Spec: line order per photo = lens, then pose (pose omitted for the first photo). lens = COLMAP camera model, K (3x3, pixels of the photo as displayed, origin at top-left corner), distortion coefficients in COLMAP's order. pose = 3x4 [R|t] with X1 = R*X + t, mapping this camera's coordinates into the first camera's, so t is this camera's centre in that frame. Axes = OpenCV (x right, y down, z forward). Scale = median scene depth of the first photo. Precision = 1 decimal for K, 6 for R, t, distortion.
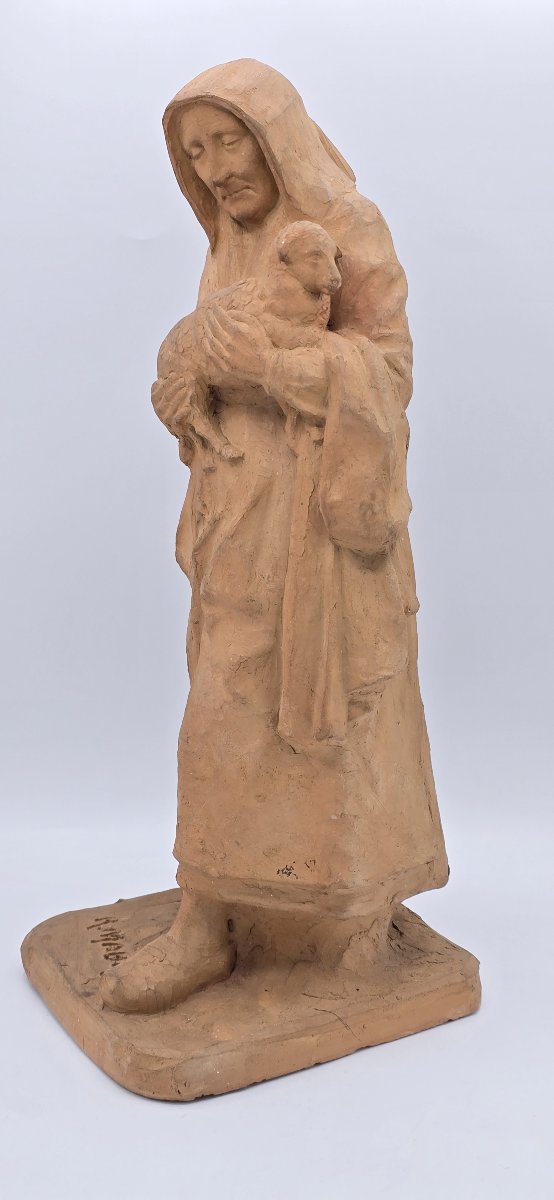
lens RADIAL K [[1690.6, 0, 277.0], [0, 1690.6, 600.0], [0, 0, 1]] dist [0.284512, -1.387764]
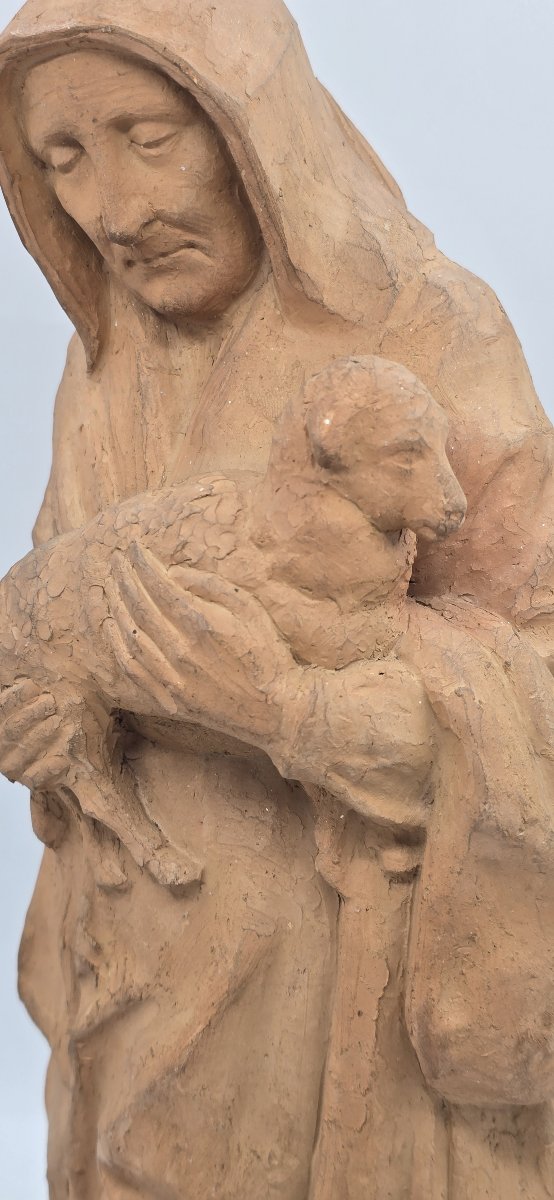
lens RADIAL K [[1690.6, 0, 277.0], [0, 1690.6, 600.0], [0, 0, 1]] dist [0.284512, -1.387764]
pose [[0.985592, -0.040007, 0.164343, -0.070102], [0.026785, 0.996281, 0.081892, -0.191993], [-0.167008, -0.076310, 0.982998, 0.589227]]
